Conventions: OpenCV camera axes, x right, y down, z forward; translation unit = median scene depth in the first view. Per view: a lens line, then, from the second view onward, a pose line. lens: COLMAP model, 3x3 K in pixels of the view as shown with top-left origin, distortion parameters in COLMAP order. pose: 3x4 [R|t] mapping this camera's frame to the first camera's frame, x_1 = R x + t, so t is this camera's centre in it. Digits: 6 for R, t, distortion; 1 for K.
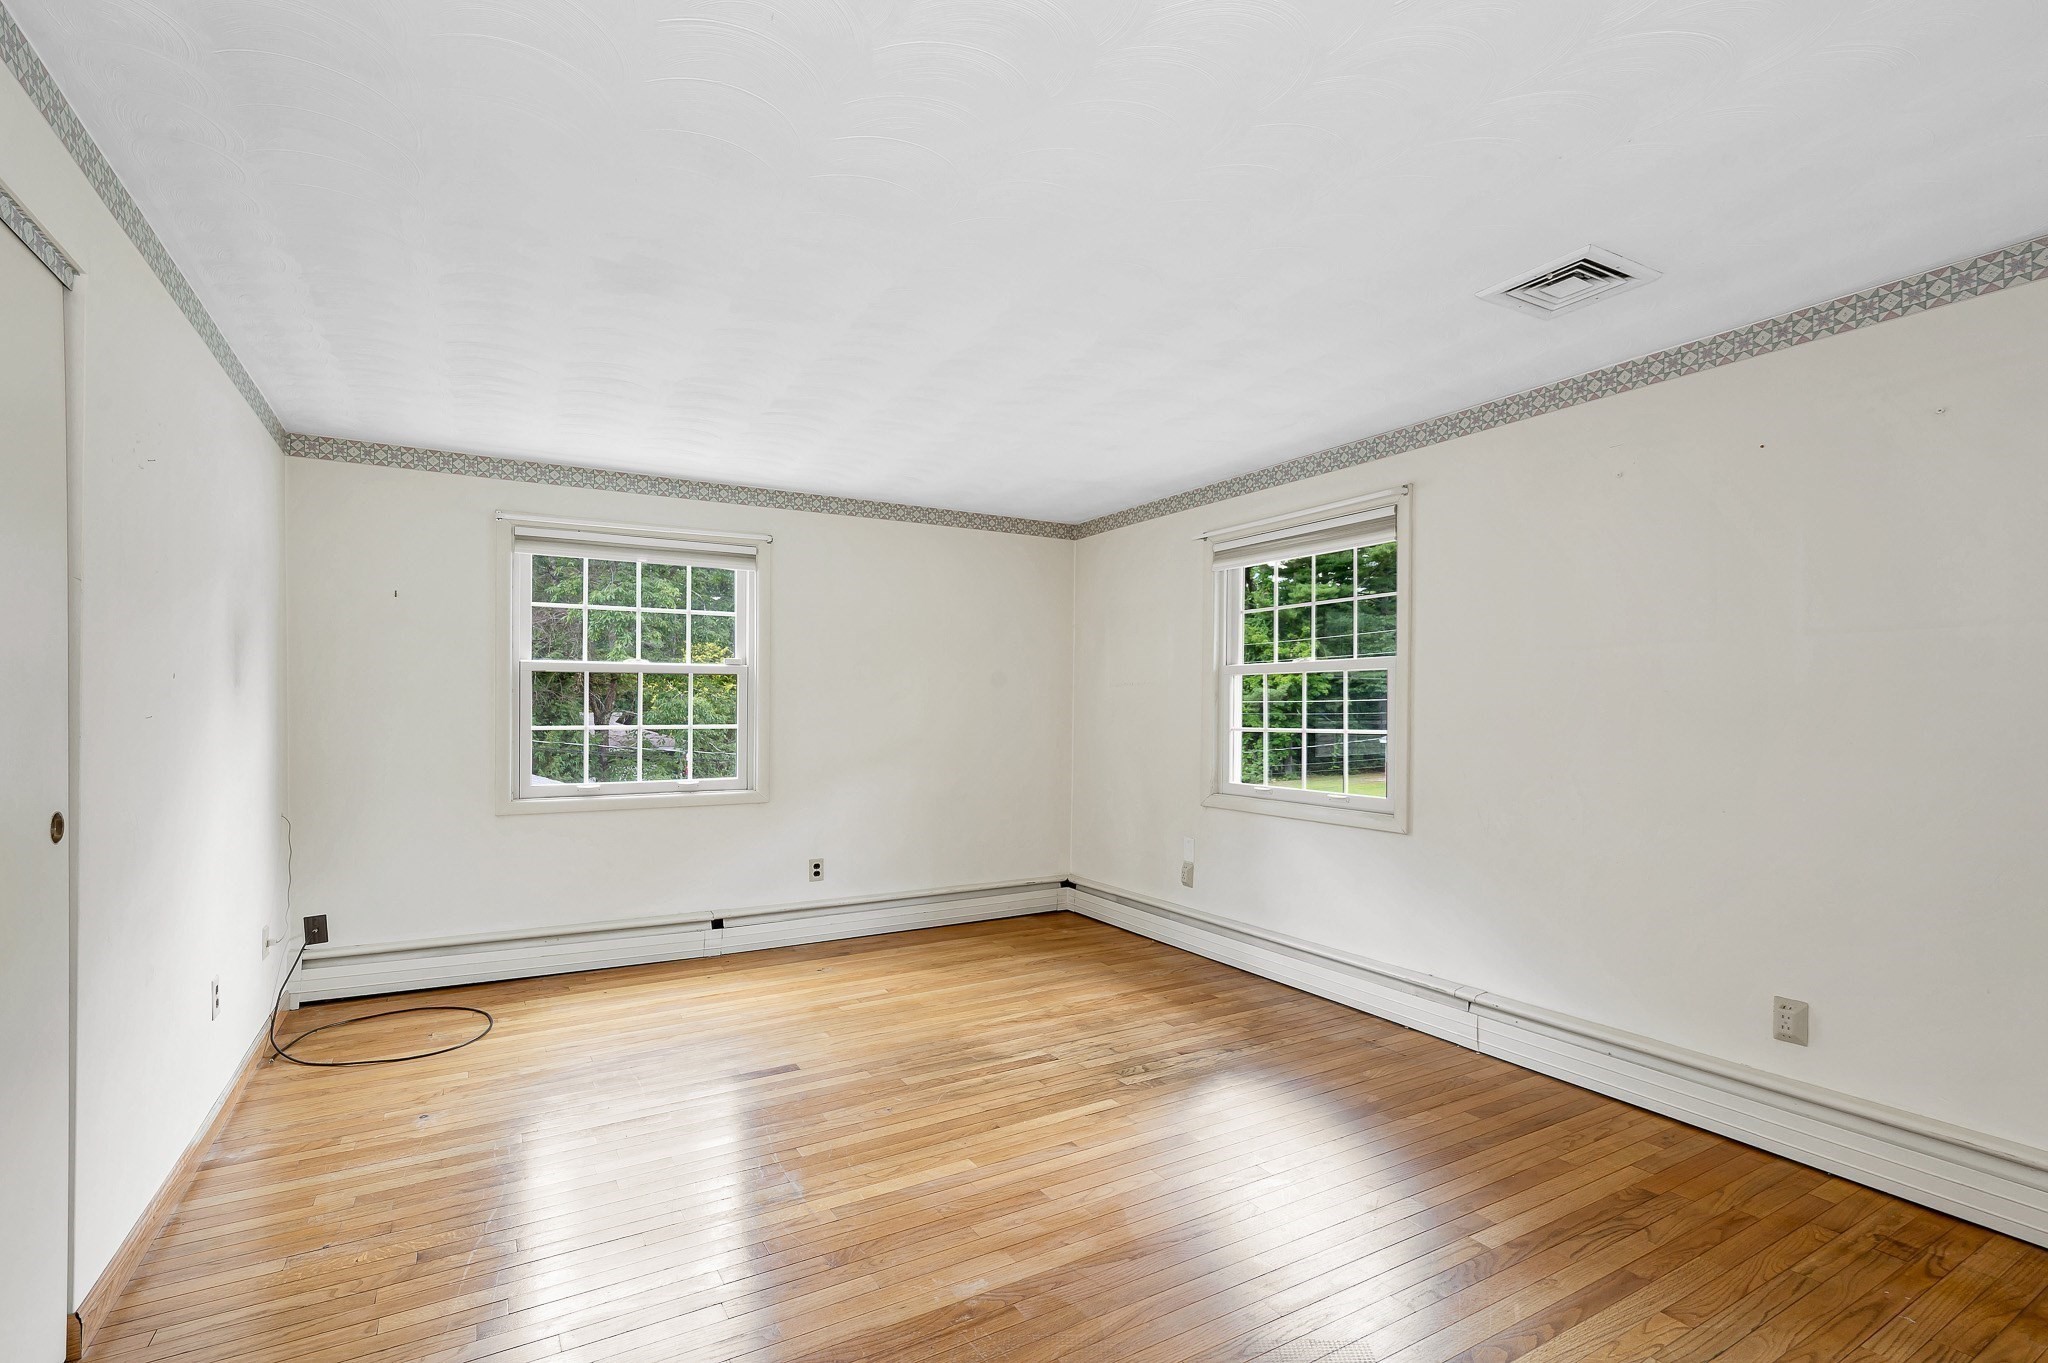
lens RADIAL K [[911.1, 0, 1027.9], [0, 911.1, 699.1], [0, 0, 1]] dist [0.002273, -0.000088]
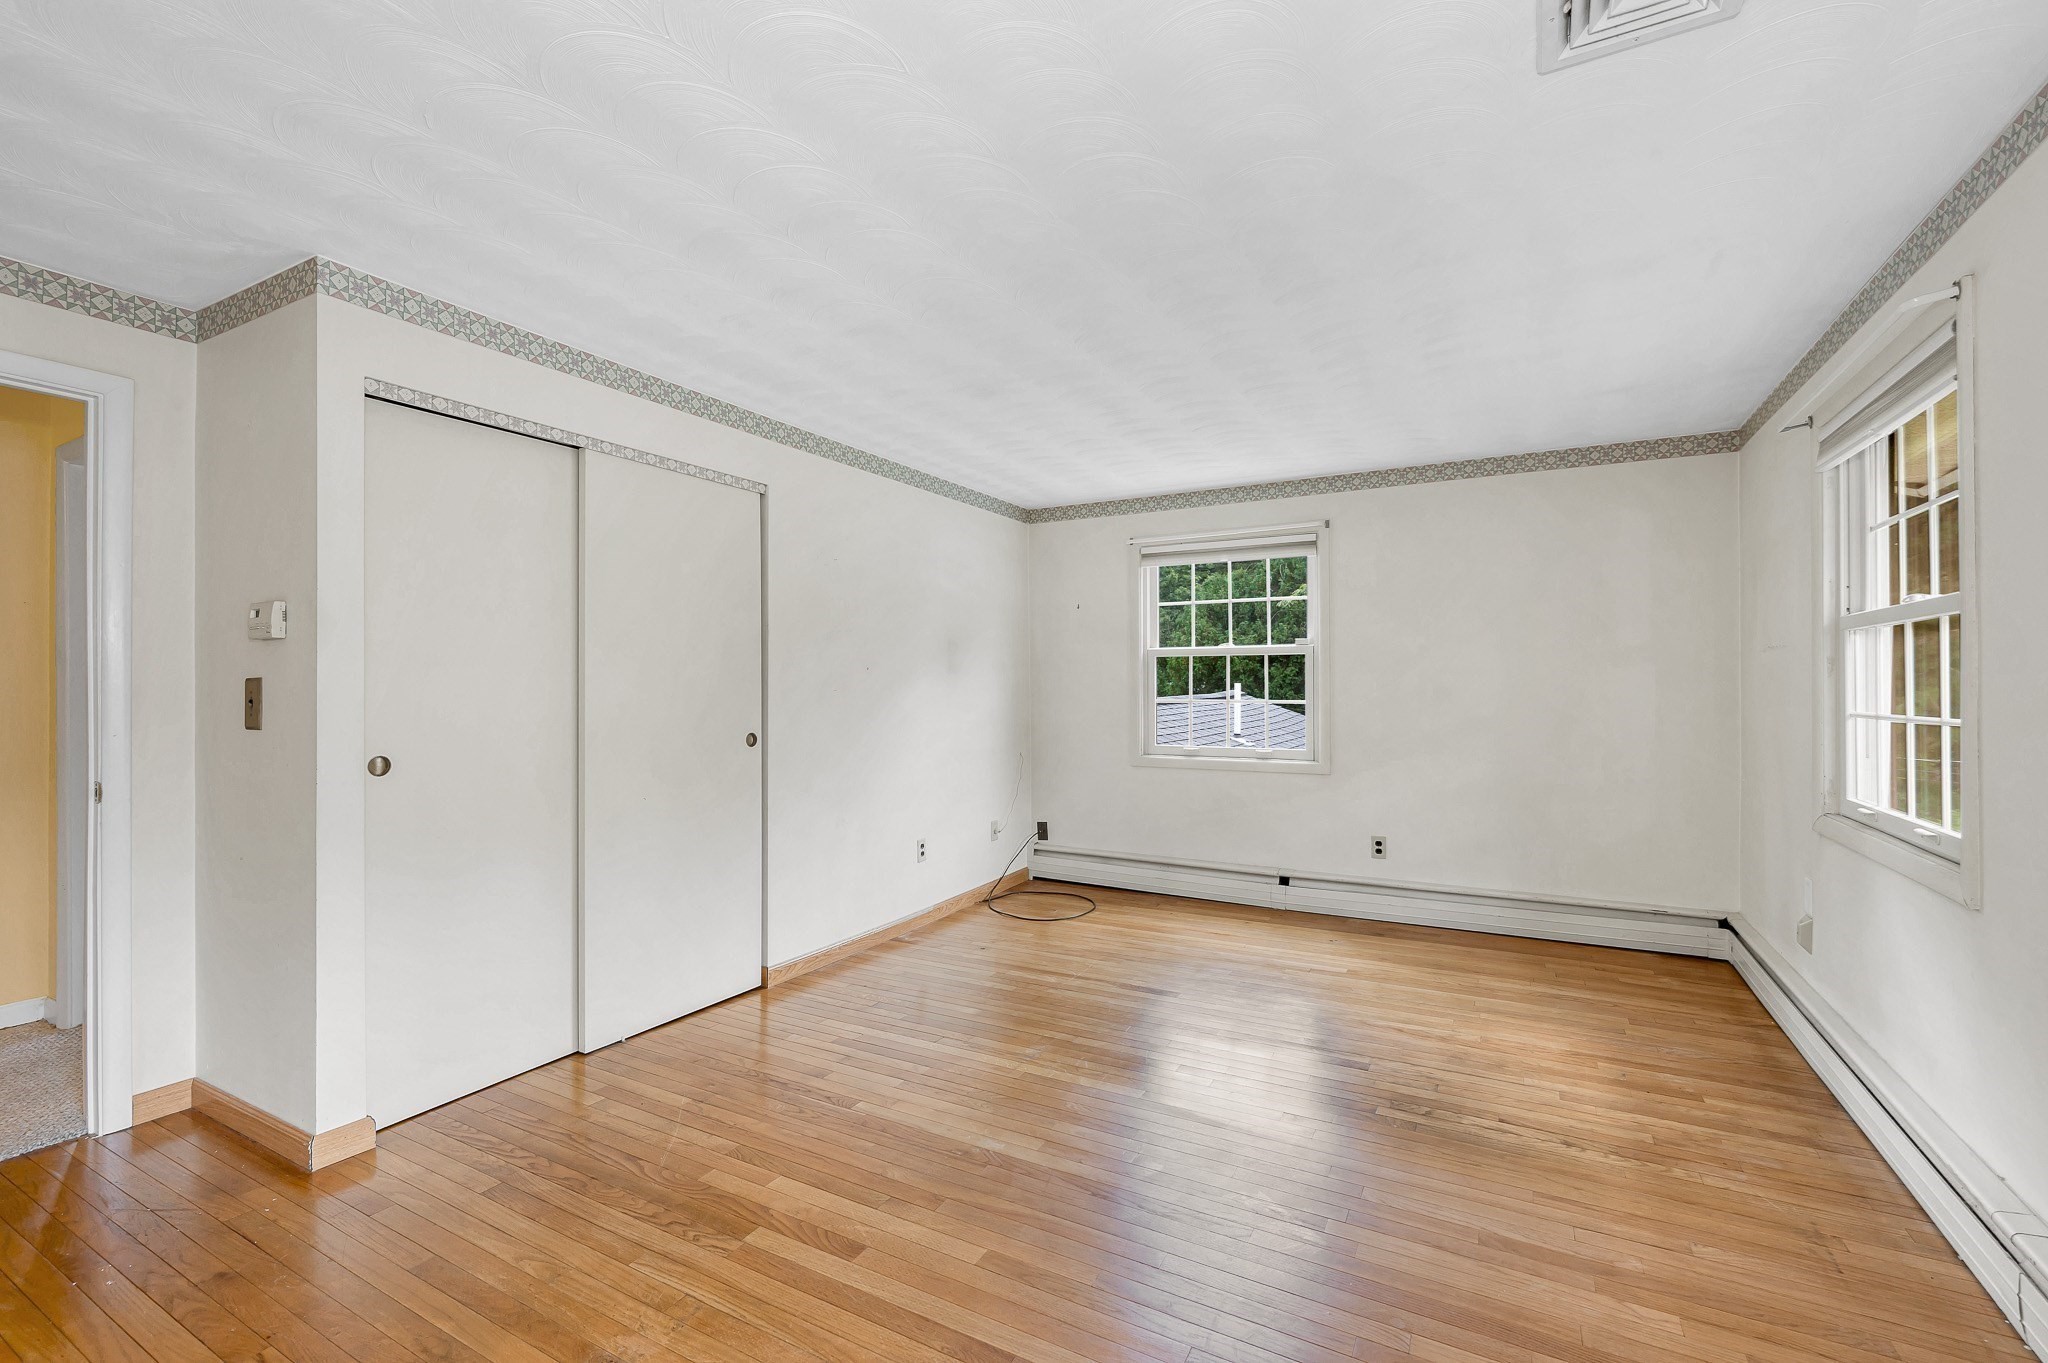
lens RADIAL K [[911.1, 0, 1028.9], [0, 911.1, 677.1], [0, 0, 1]] dist [0.002273, -0.000088]
pose [[0.512896, -0.010782, -0.858383, 0.478800], [0.010530, 0.999925, -0.006269, 0.004280], [0.858386, -0.005823, 0.512971, 0.183988]]
